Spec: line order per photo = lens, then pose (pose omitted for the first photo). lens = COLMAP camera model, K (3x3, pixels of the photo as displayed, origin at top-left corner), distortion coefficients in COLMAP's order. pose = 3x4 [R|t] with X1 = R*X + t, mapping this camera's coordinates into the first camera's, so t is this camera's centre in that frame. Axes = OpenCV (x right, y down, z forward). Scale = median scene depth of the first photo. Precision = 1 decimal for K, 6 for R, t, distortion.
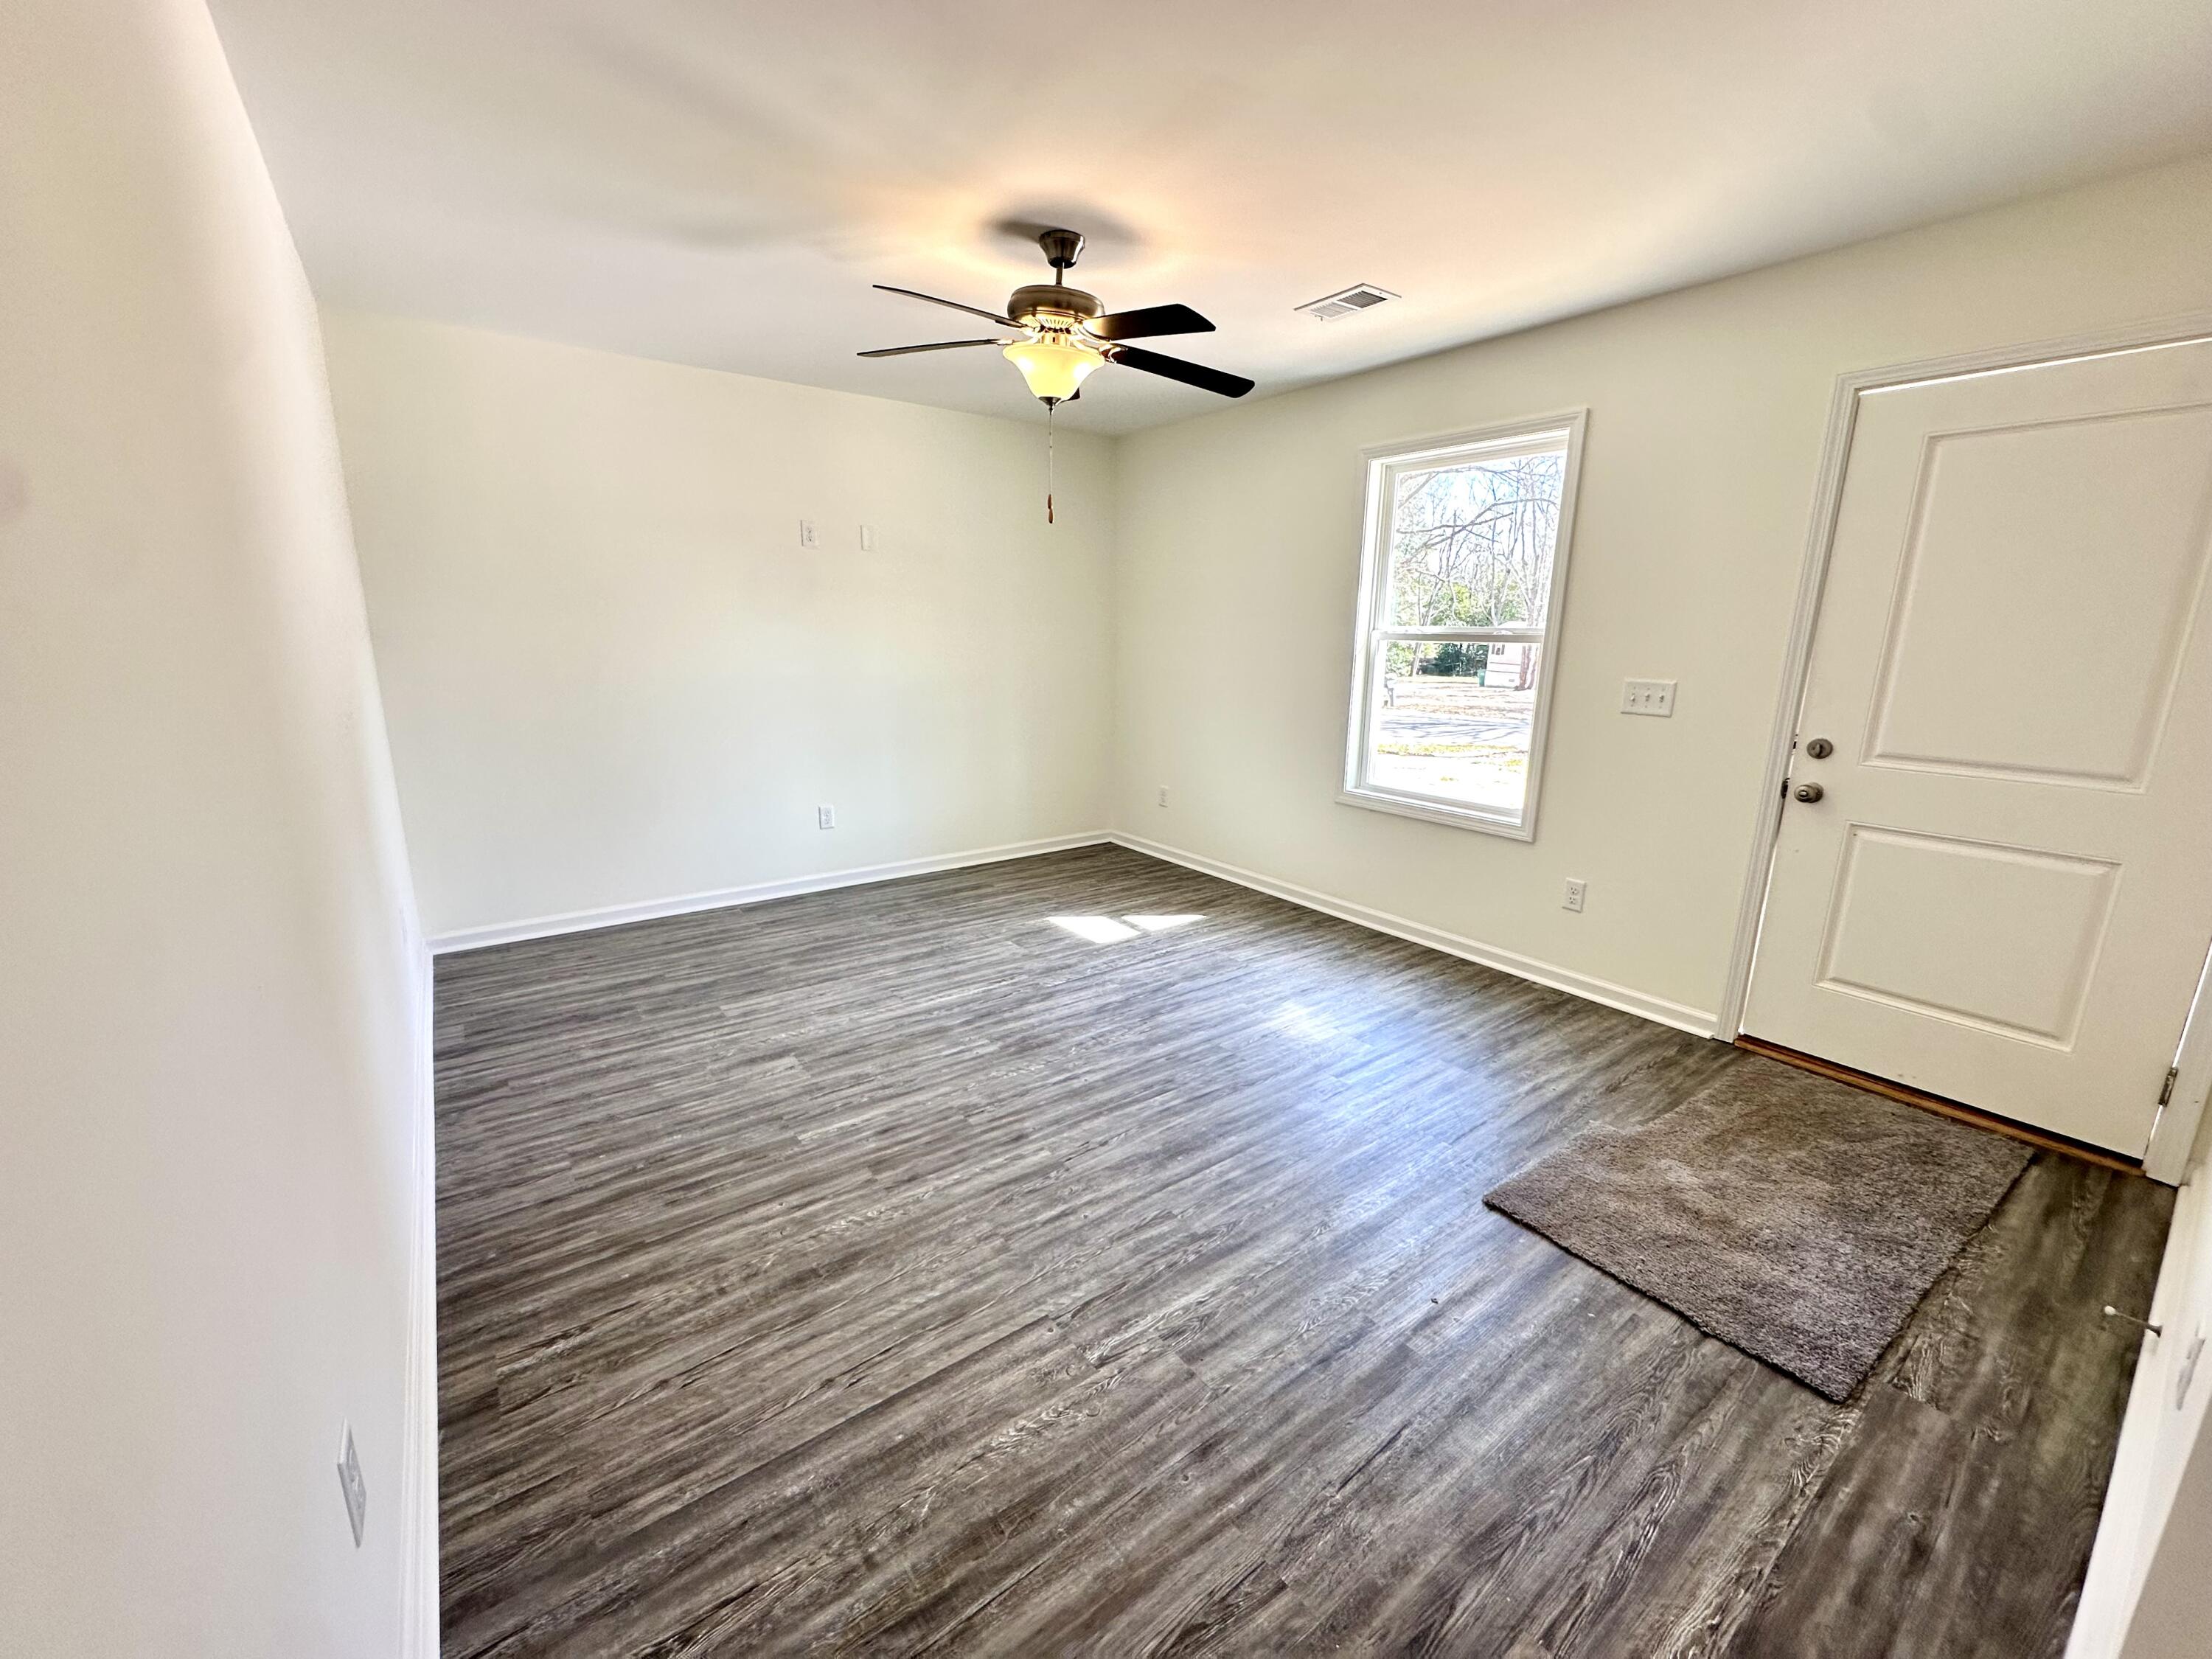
lens RADIAL K [[882.6, 0, 1108.7], [0, 882.6, 834.8], [0, 0, 1]] dist [0.000085, -0.000094]
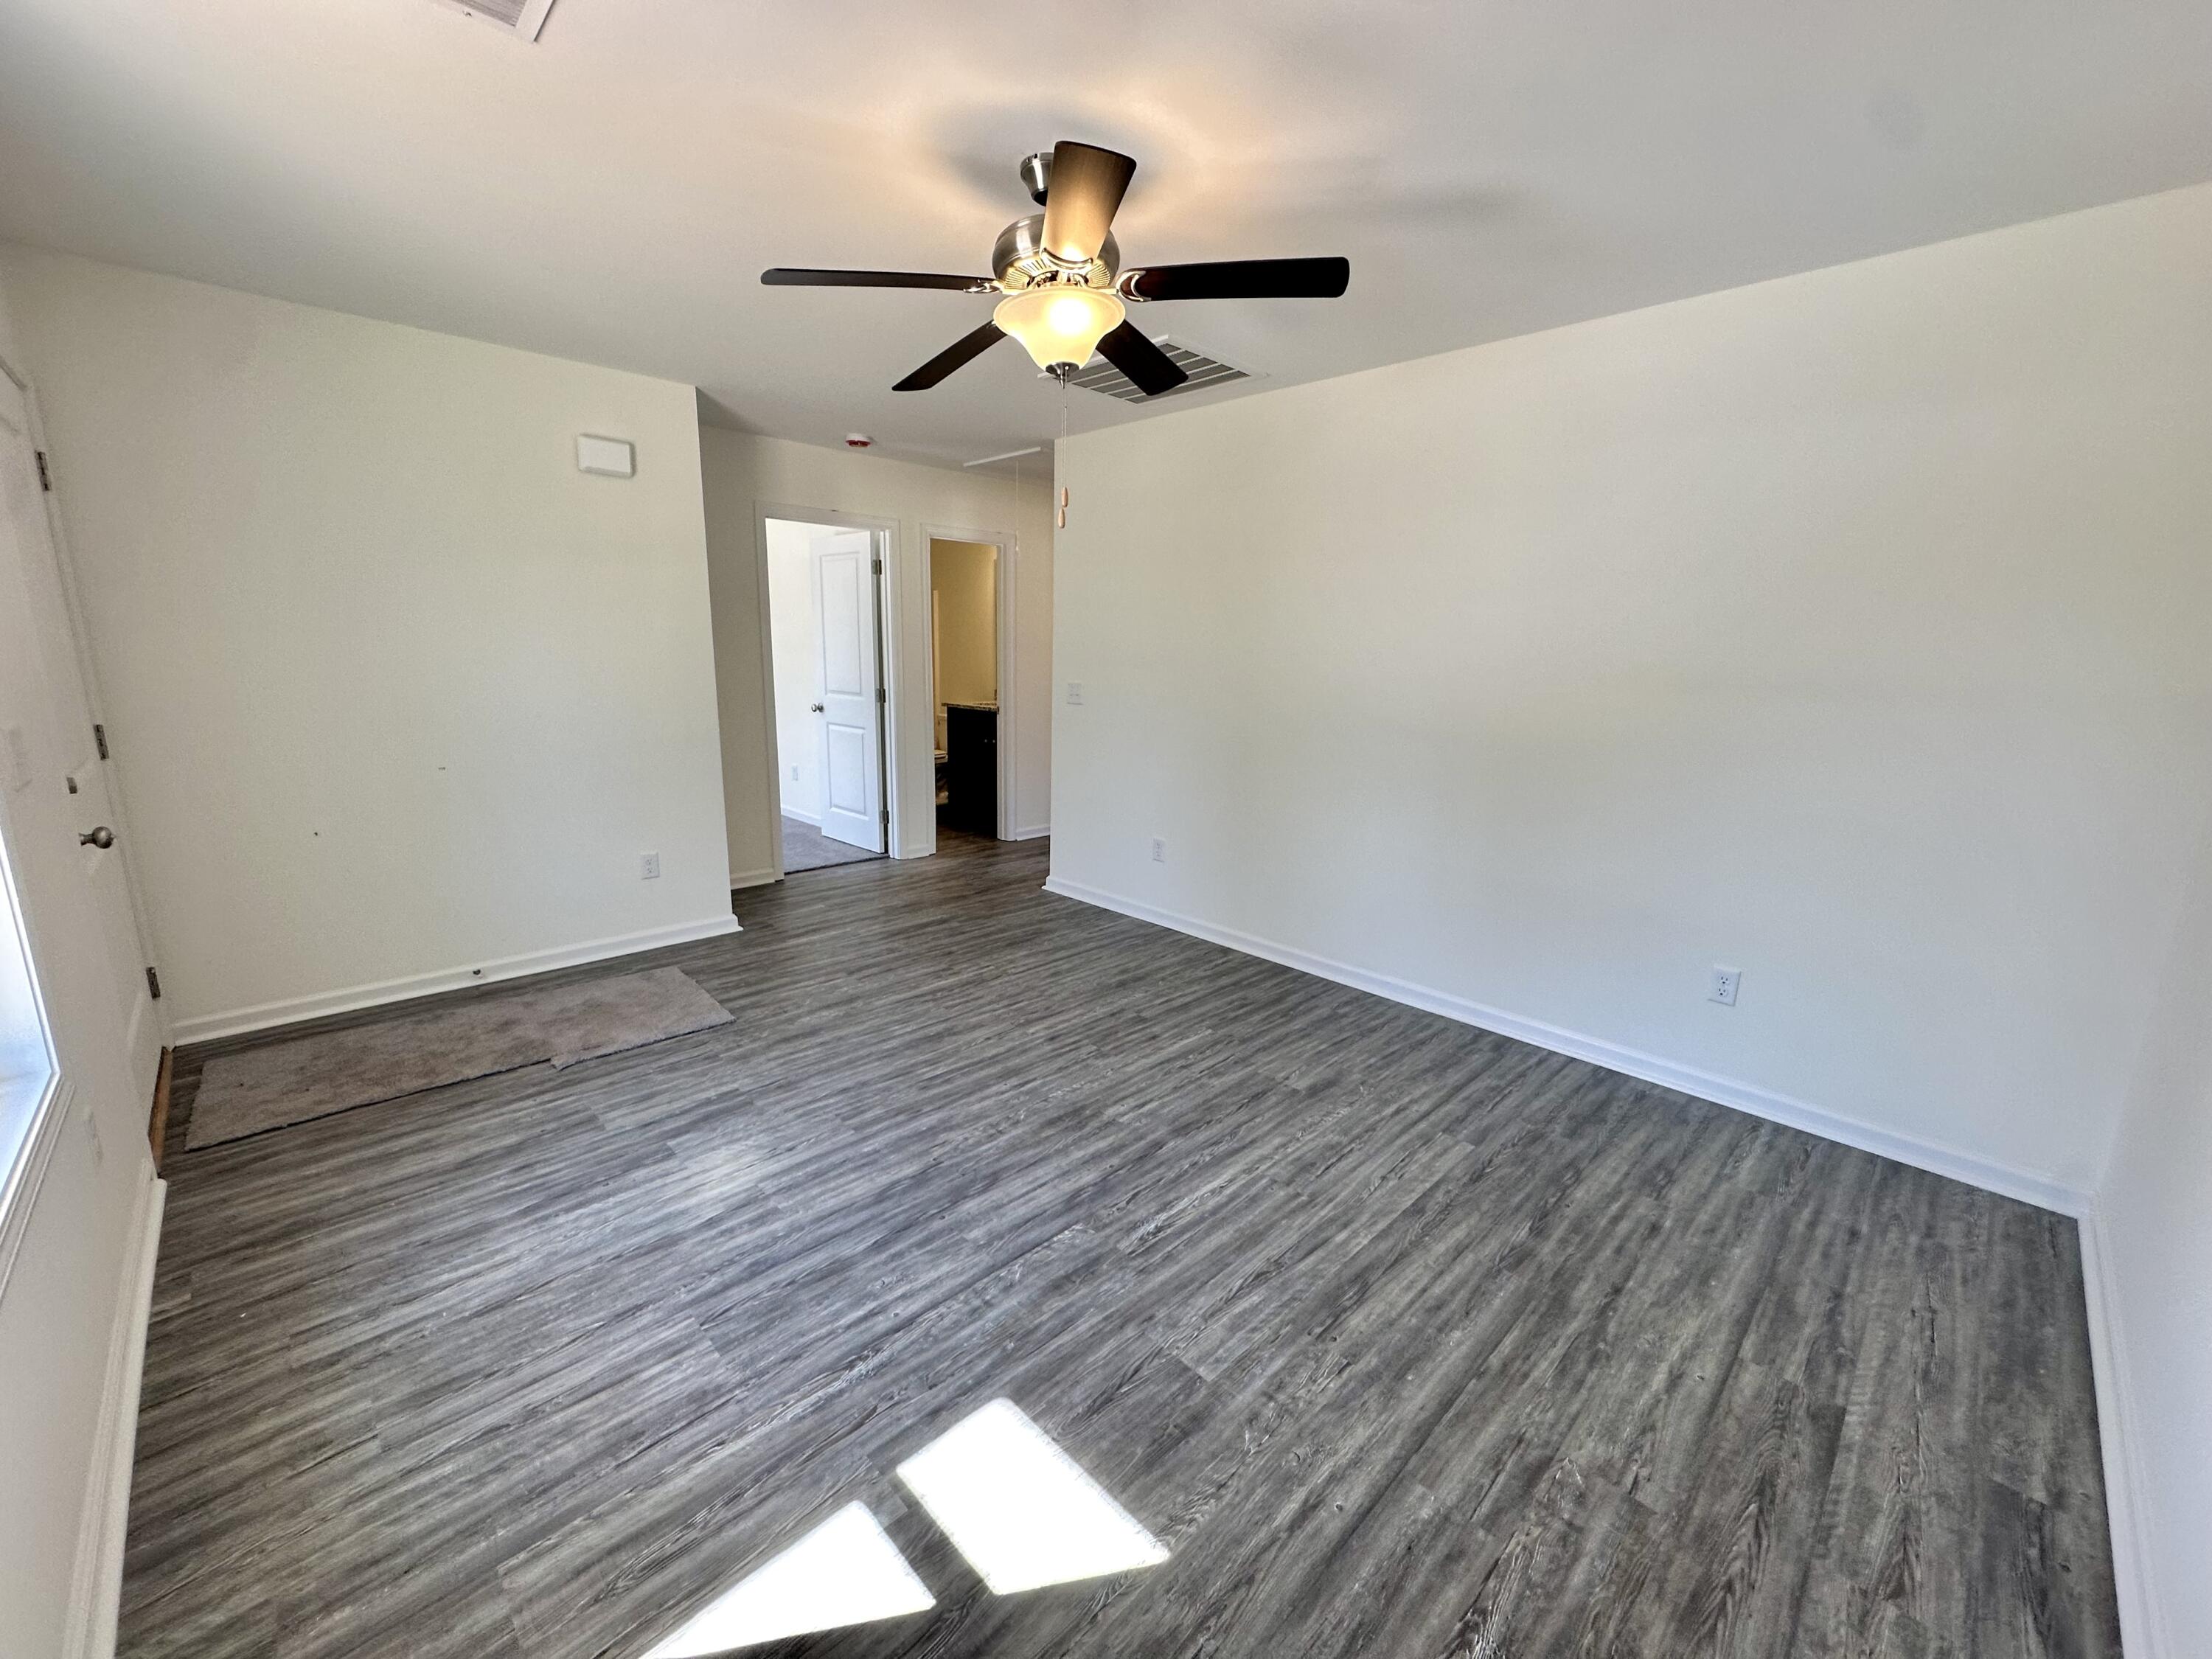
lens RADIAL K [[882.6, 0, 1107.4], [0, 882.6, 826.7], [0, 0, 1]] dist [0.000085, -0.000094]
pose [[-0.990844, -0.005624, -0.134892, -0.002473], [-0.061625, 0.907815, 0.414819, -0.405774], [0.120124, 0.419334, -0.899850, 1.672692]]
